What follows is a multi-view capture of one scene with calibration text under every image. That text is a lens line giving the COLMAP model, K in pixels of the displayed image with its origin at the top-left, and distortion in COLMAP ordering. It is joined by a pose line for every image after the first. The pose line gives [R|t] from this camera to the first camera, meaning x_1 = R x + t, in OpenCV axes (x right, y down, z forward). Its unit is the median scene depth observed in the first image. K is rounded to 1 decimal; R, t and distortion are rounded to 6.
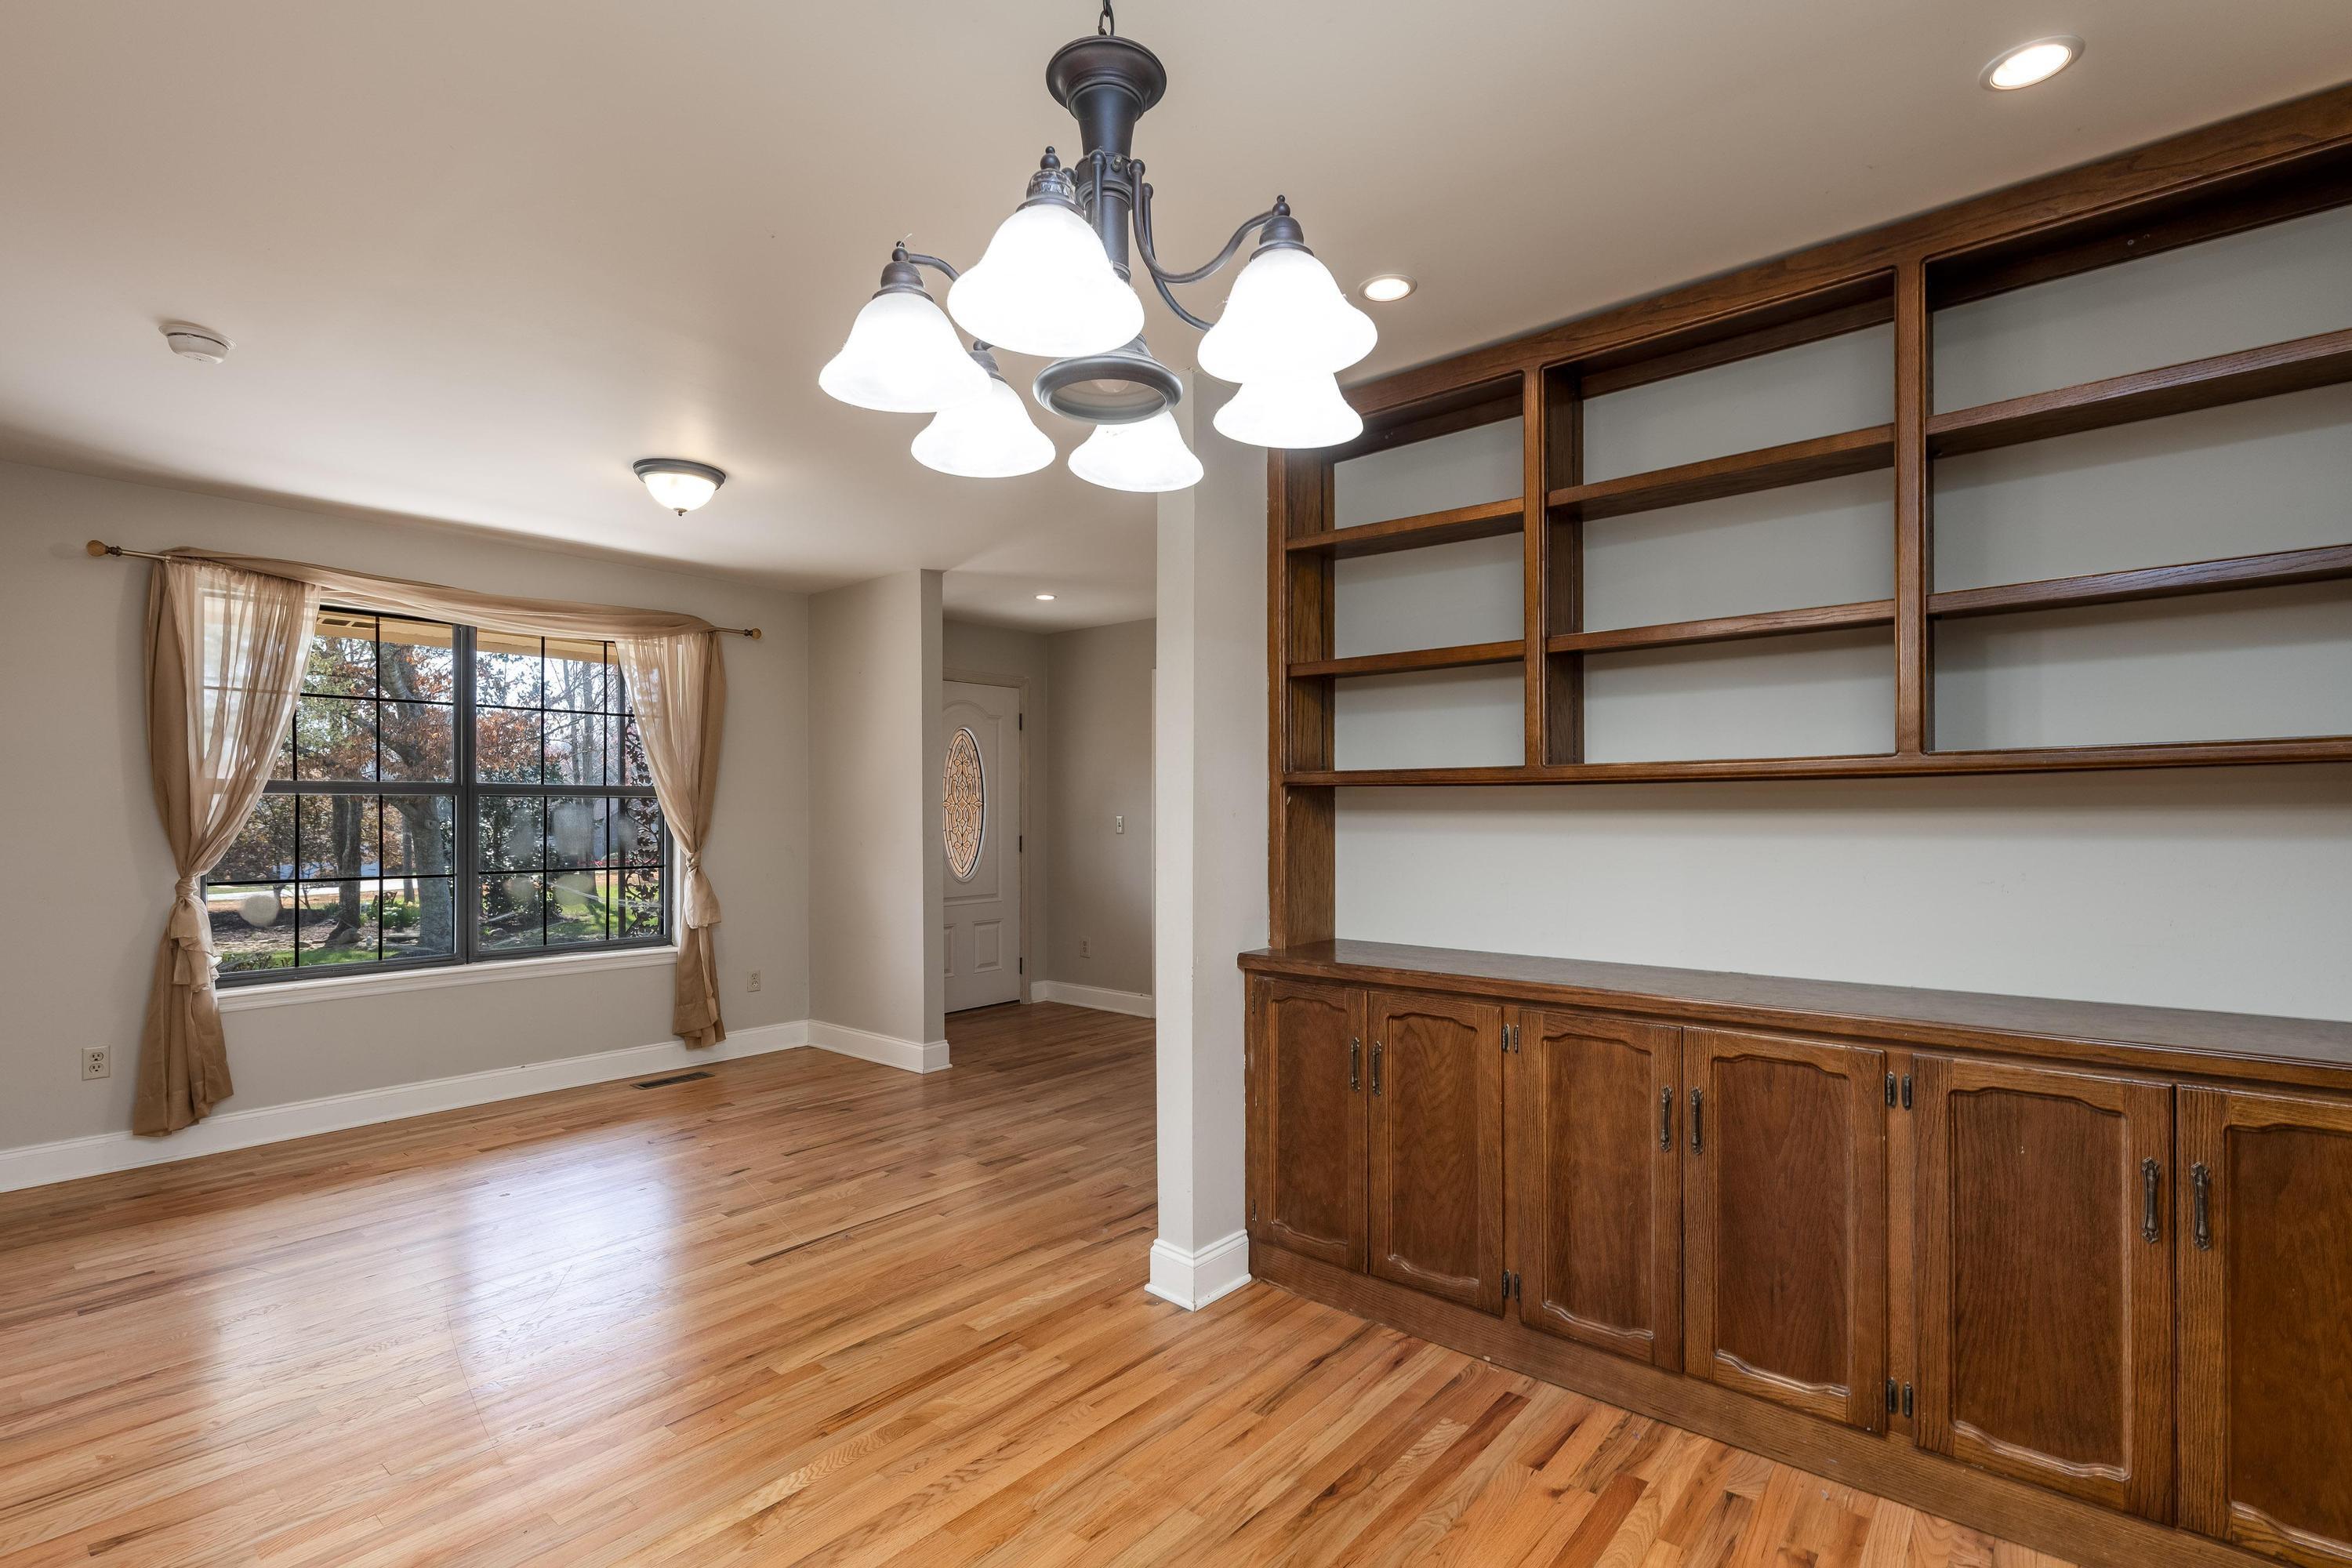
lens RADIAL K [[1084.6, 0, 1172.7], [0, 1084.6, 822.7], [0, 0, 1]] dist [-0.001728, 0.000105]
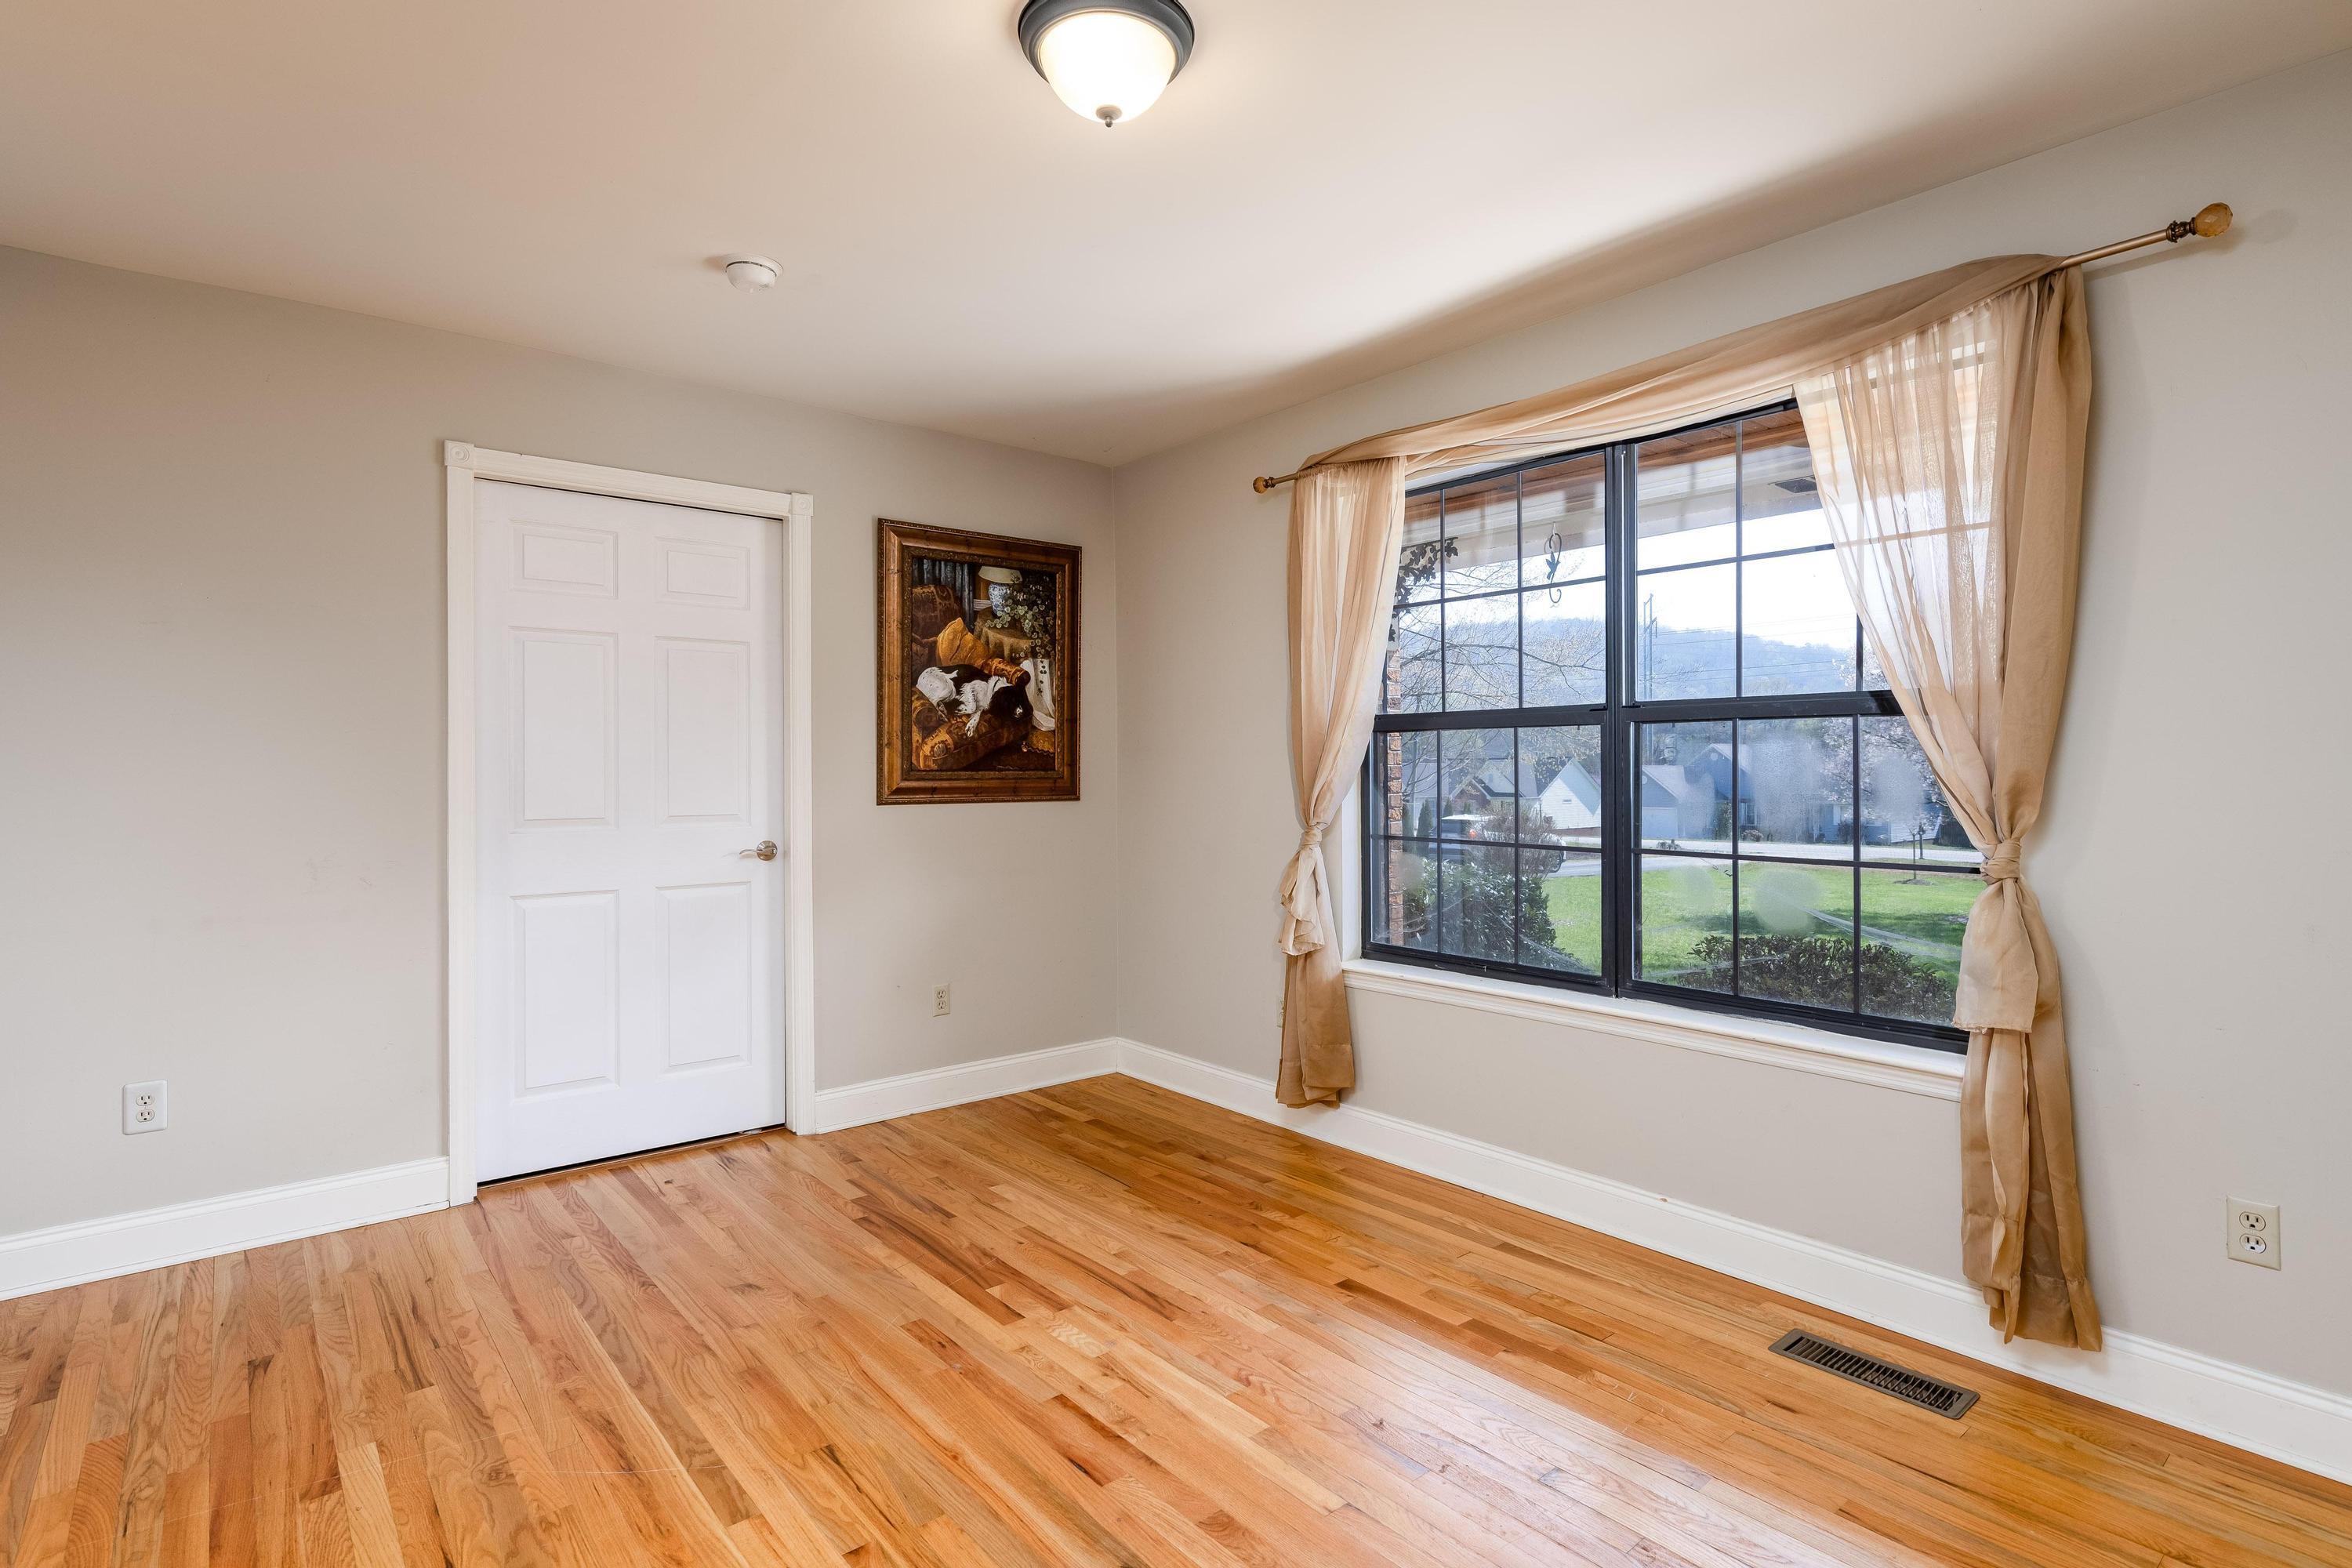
lens RADIAL K [[1150.9, 0, 1185.5], [0, 1150.9, 776.6], [0, 0, 1]] dist [0.002434, 0.000400]
pose [[-0.163213, 0.008566, -0.986554, 0.039322], [-0.008535, 0.999913, 0.010094, -0.000071], [0.986554, 0.010068, -0.163126, 0.984091]]
